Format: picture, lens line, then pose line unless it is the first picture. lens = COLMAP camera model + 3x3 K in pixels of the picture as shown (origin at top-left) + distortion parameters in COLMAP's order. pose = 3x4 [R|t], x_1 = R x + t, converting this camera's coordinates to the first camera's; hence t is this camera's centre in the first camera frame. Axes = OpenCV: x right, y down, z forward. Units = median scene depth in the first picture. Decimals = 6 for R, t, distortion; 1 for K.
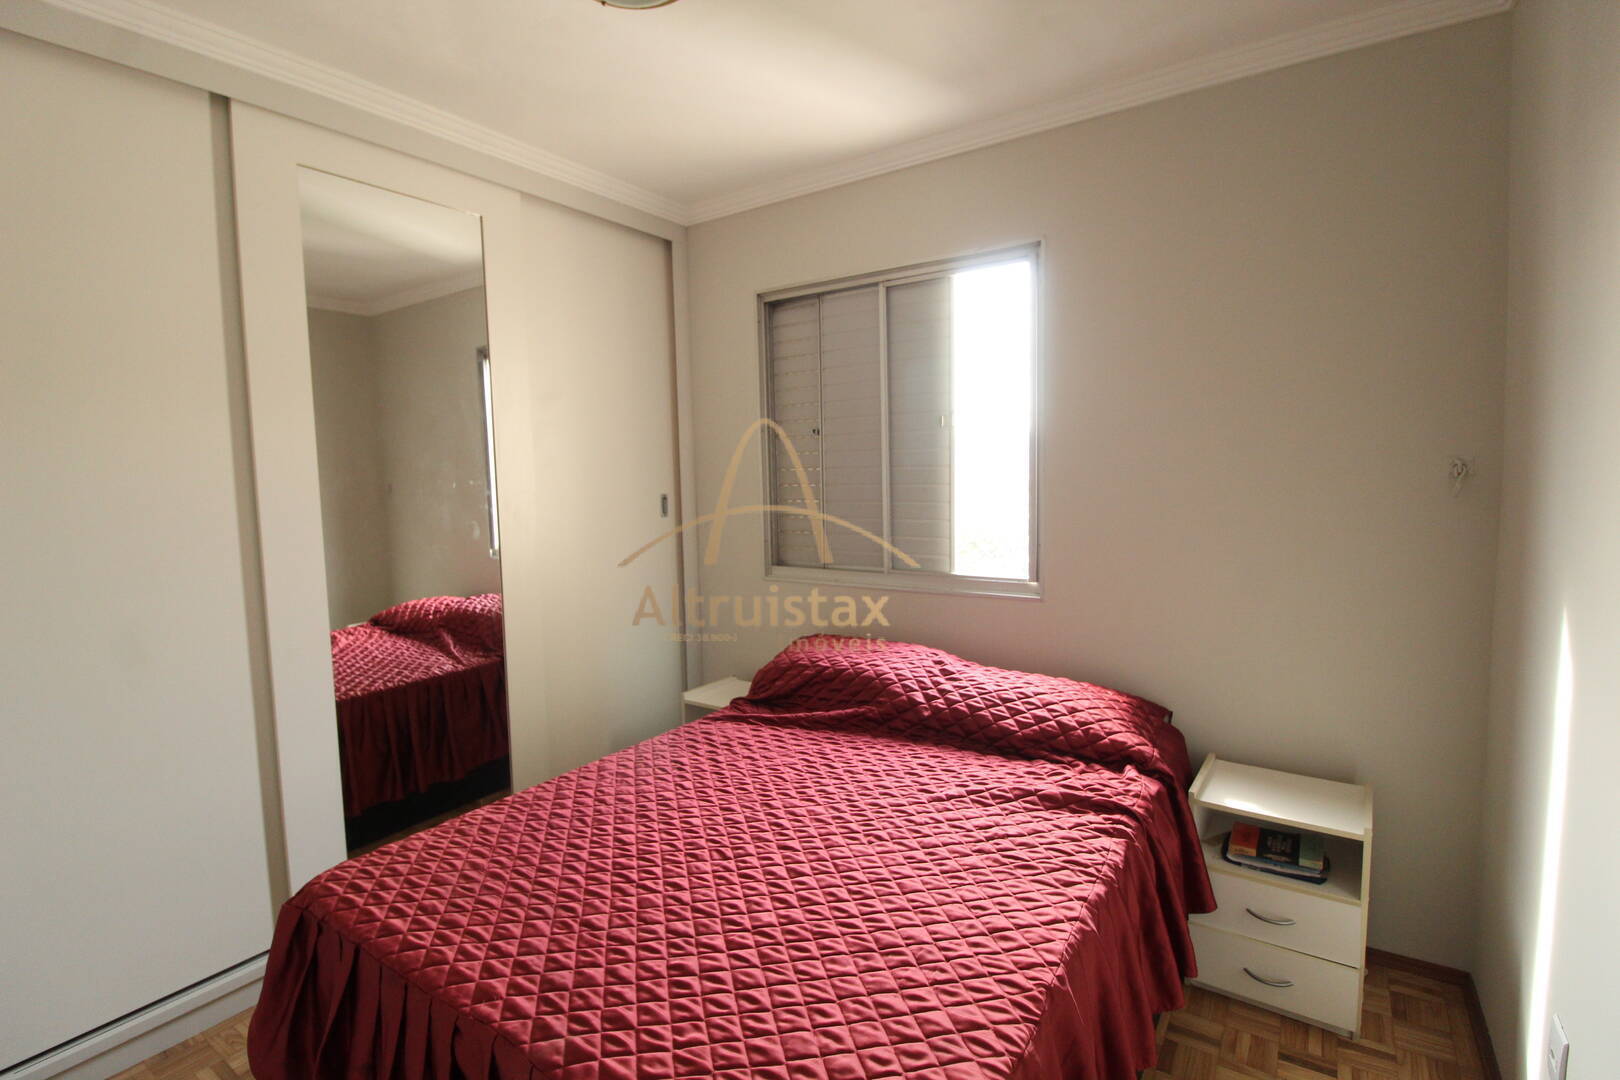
lens RADIAL K [[748.4, 0, 812.1], [0, 748.4, 540.9], [0, 0, 1]] dist [-0.005498, -0.009561]
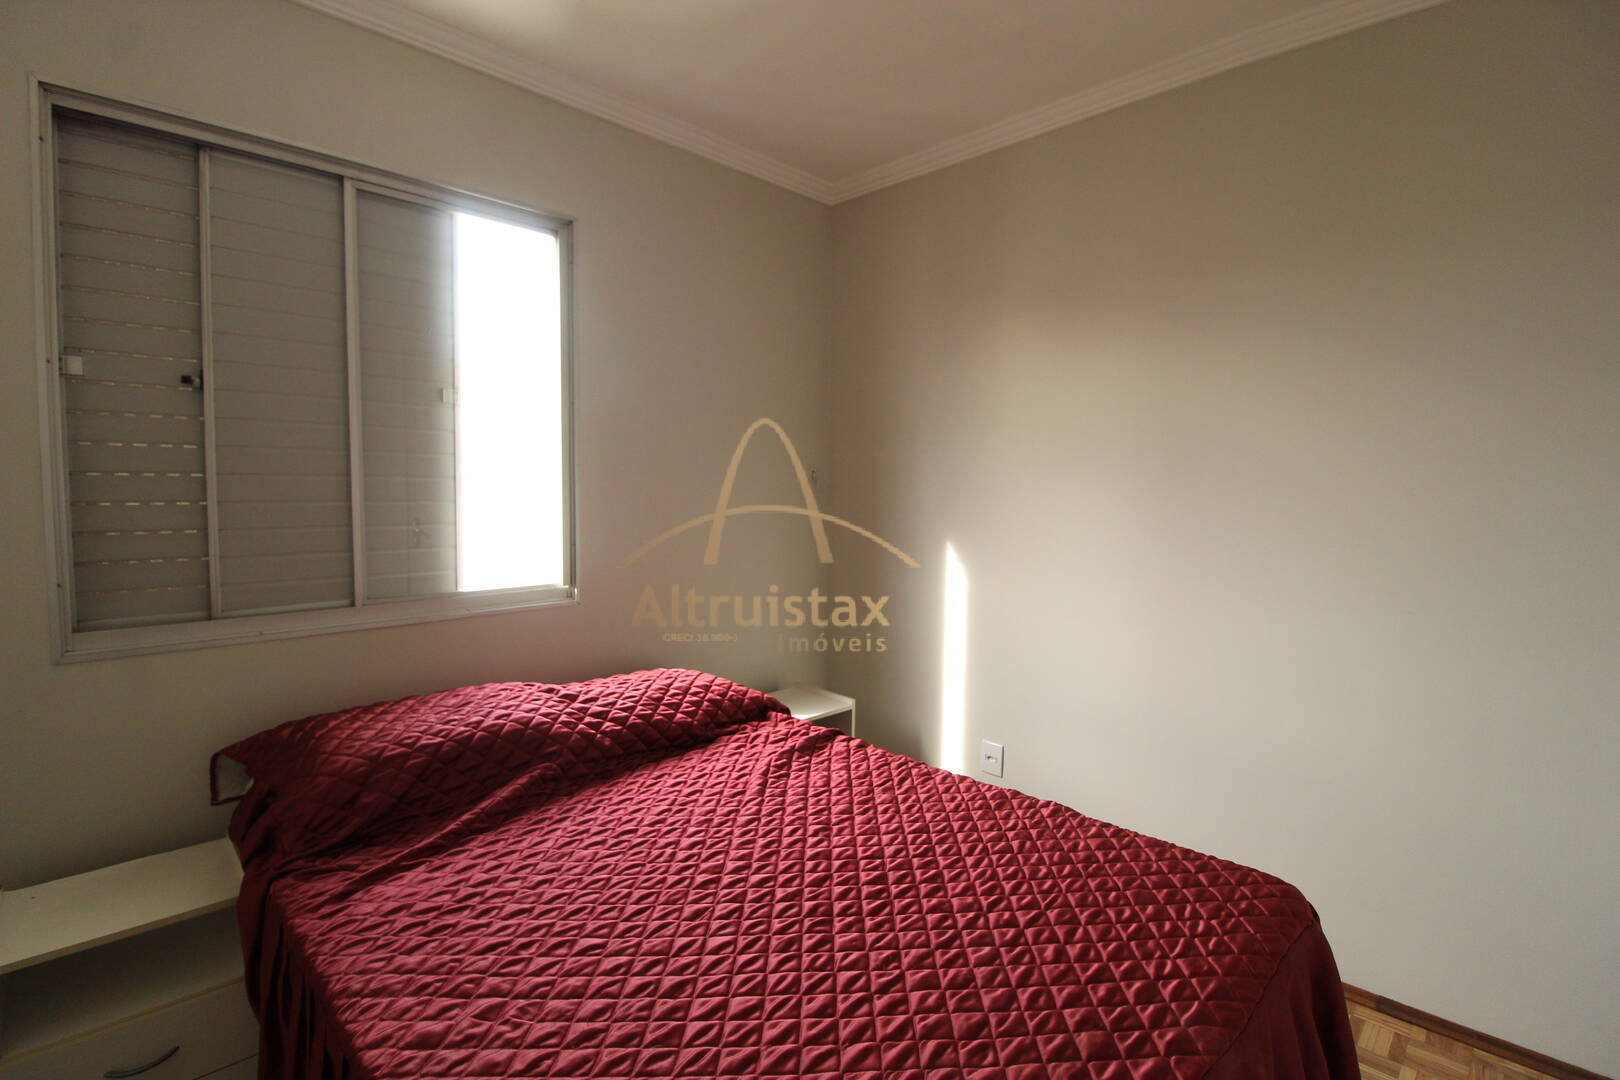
lens RADIAL K [[748.4, 0, 815.0], [0, 748.4, 539.1], [0, 0, 1]] dist [-0.005498, -0.009561]
pose [[0.180805, -0.046426, 0.982423, -0.612404], [0.082062, 0.996114, 0.031971, -0.006780], [-0.980089, 0.074839, 0.183912, 0.581979]]
